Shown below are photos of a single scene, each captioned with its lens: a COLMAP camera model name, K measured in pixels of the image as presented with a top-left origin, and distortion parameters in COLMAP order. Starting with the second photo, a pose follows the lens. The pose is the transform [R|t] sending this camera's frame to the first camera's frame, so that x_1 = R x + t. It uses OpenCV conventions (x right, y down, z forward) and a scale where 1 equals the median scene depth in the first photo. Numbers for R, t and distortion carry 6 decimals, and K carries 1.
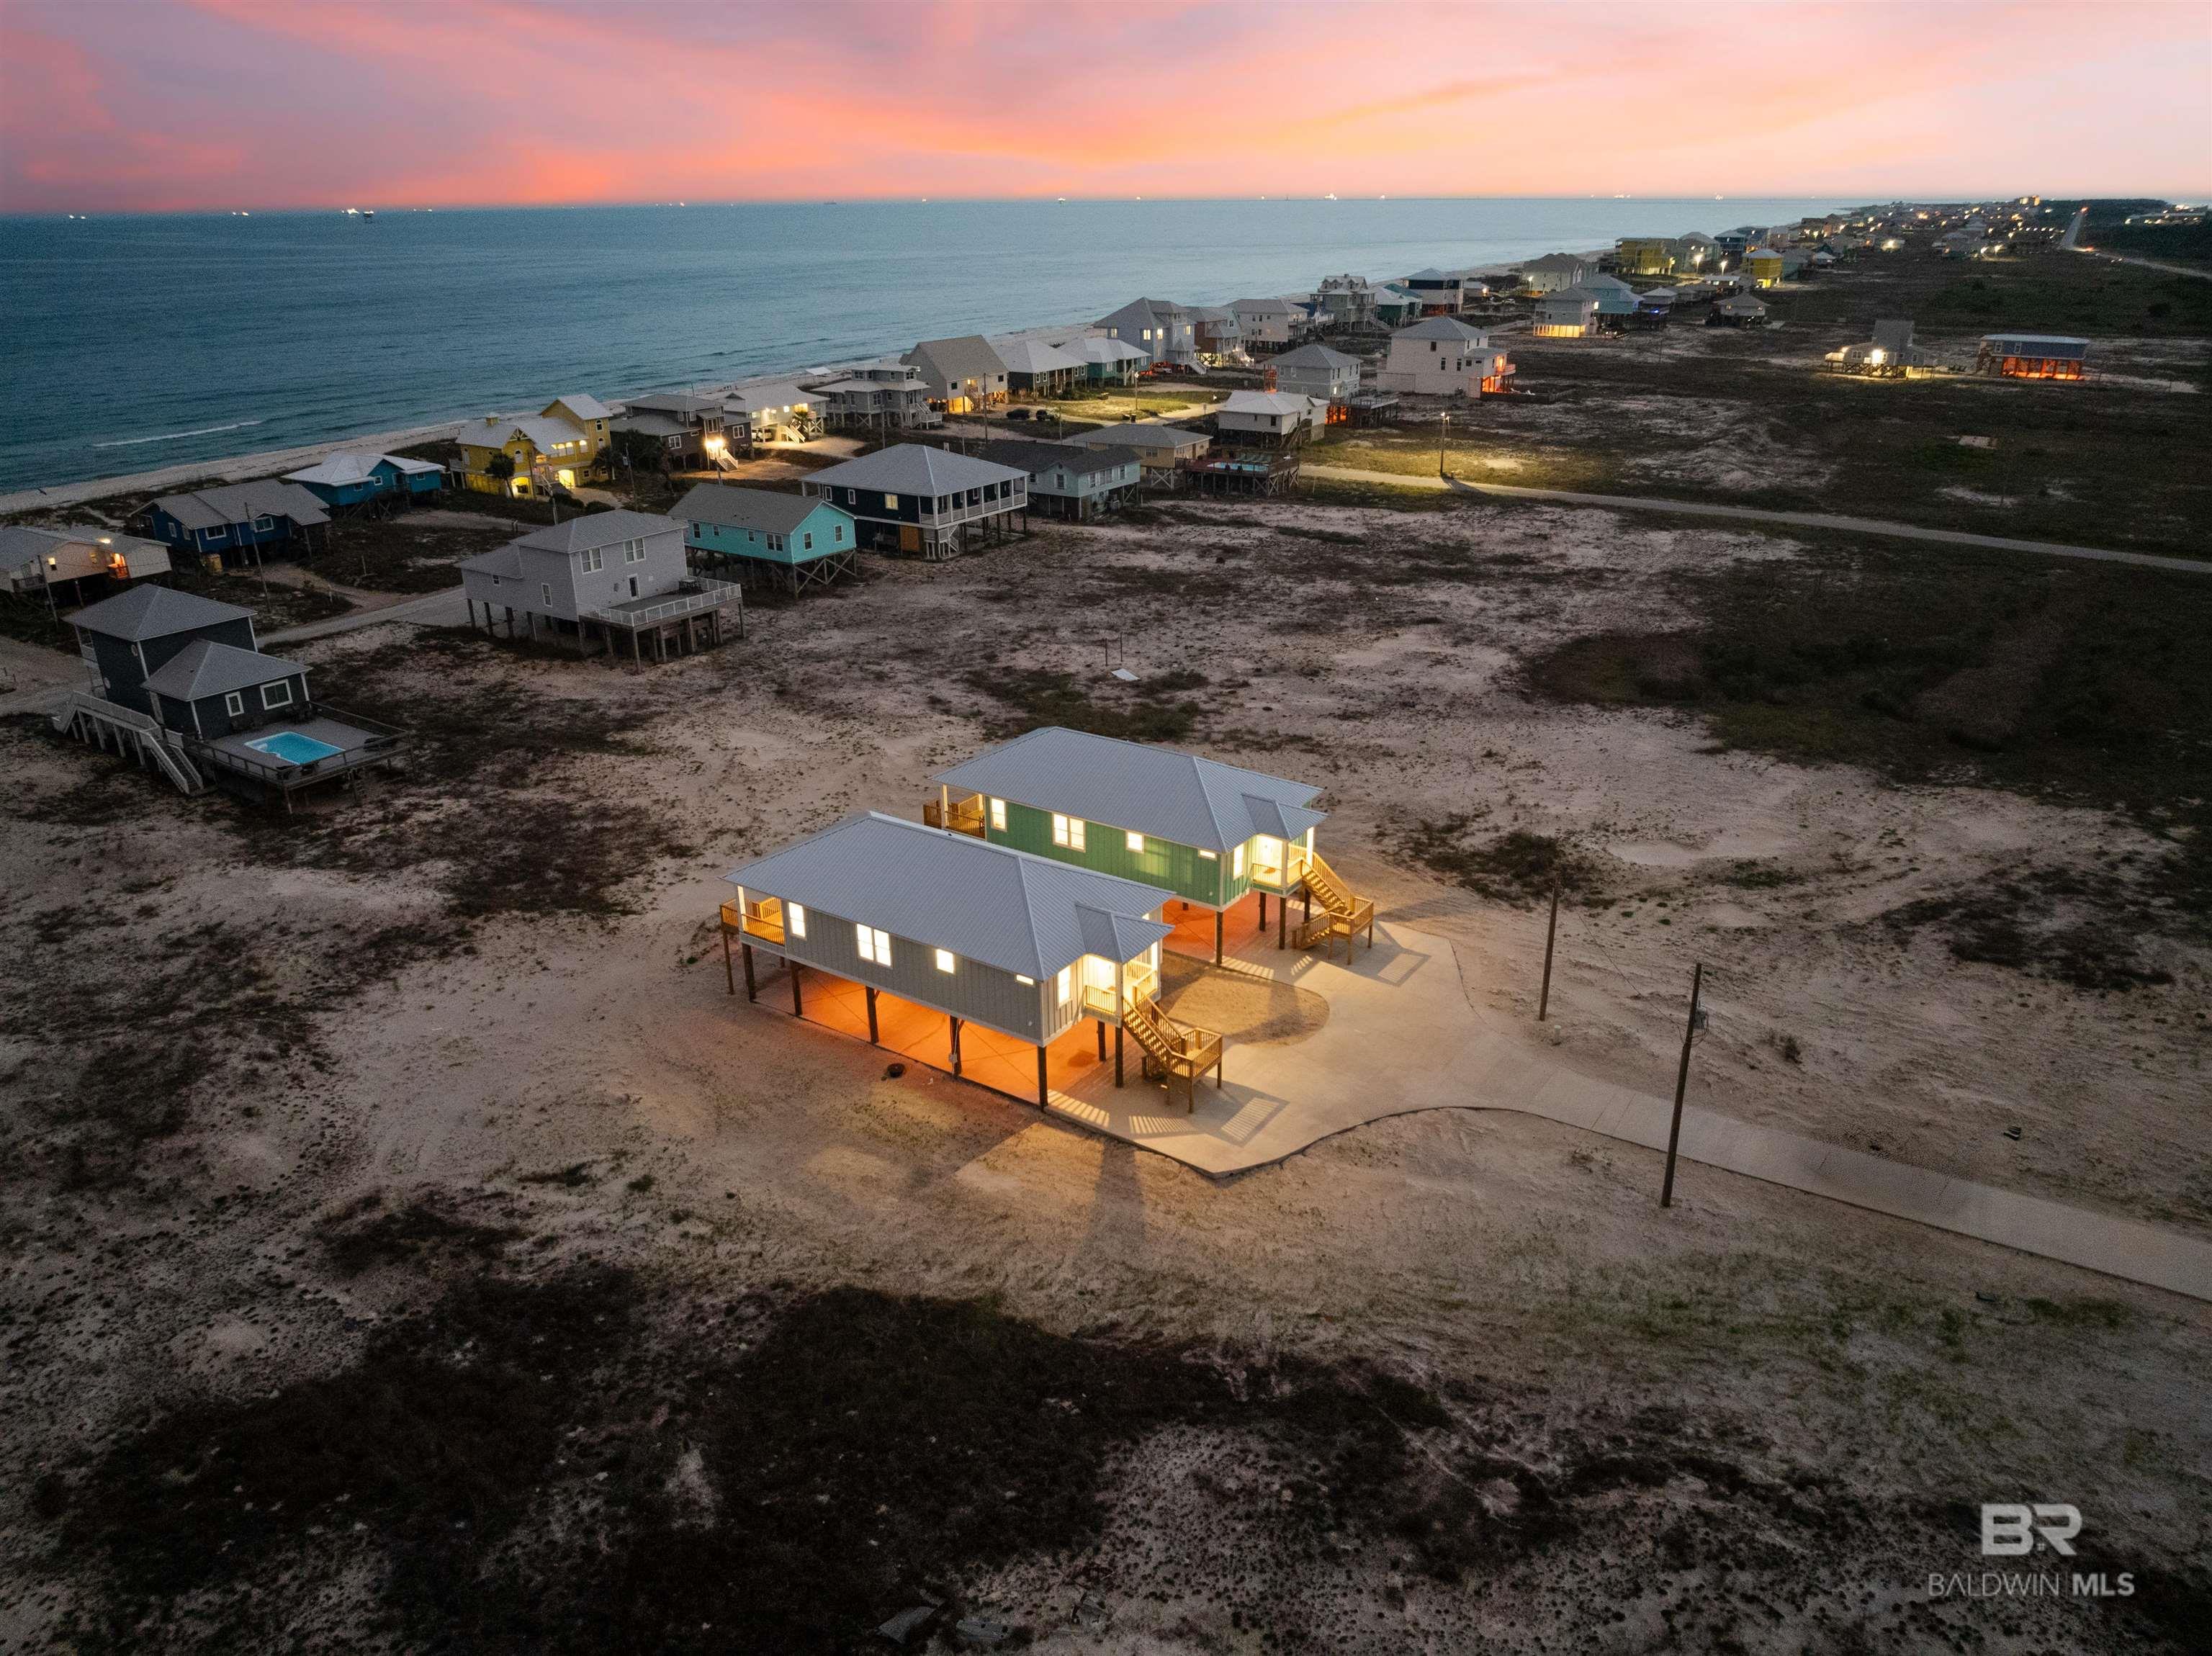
lens RADIAL K [[1557.6, 0, 1116.4], [0, 1557.6, 820.2], [0, 0, 1]] dist [-0.041468, 0.002344]
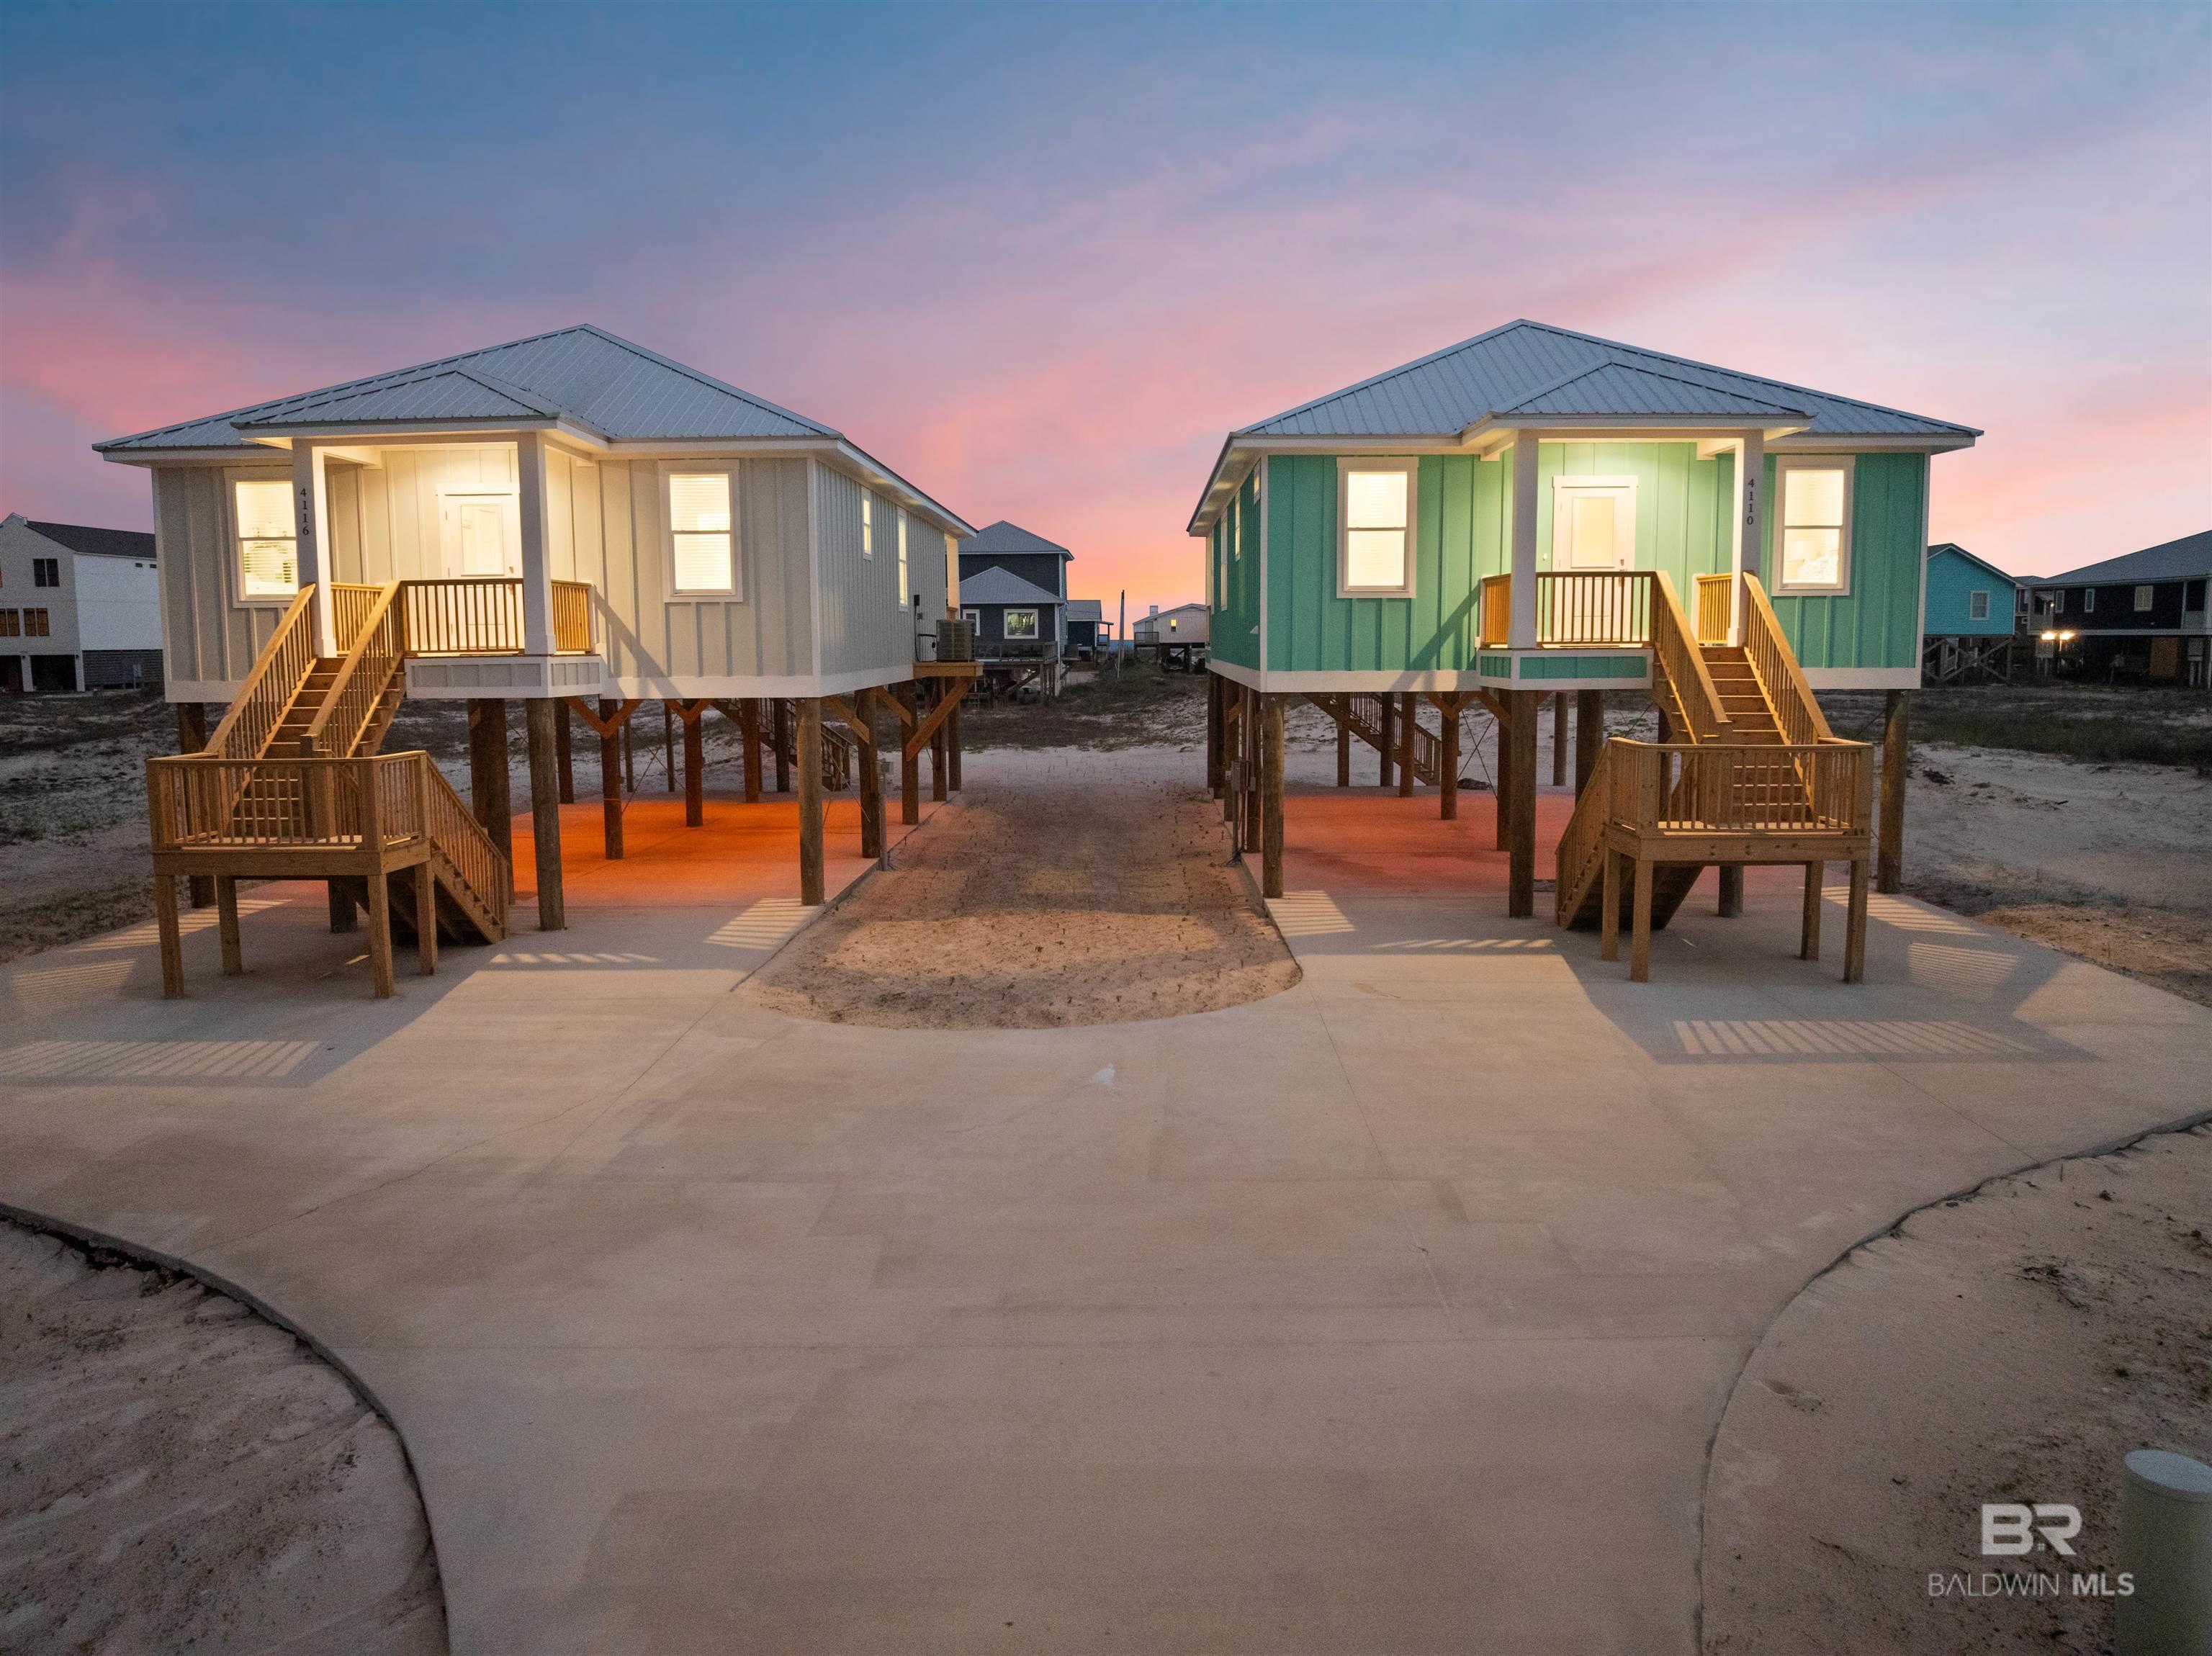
lens RADIAL K [[1557.6, 0, 1116.4], [0, 1557.6, 820.2], [0, 0, 1]] dist [-0.041468, 0.002344]
pose [[0.549938, 0.100458, -0.829142, 0.232151], [-0.310375, 0.946228, -0.091216, 0.092634], [0.775394, 0.307508, 0.551546, 0.665494]]
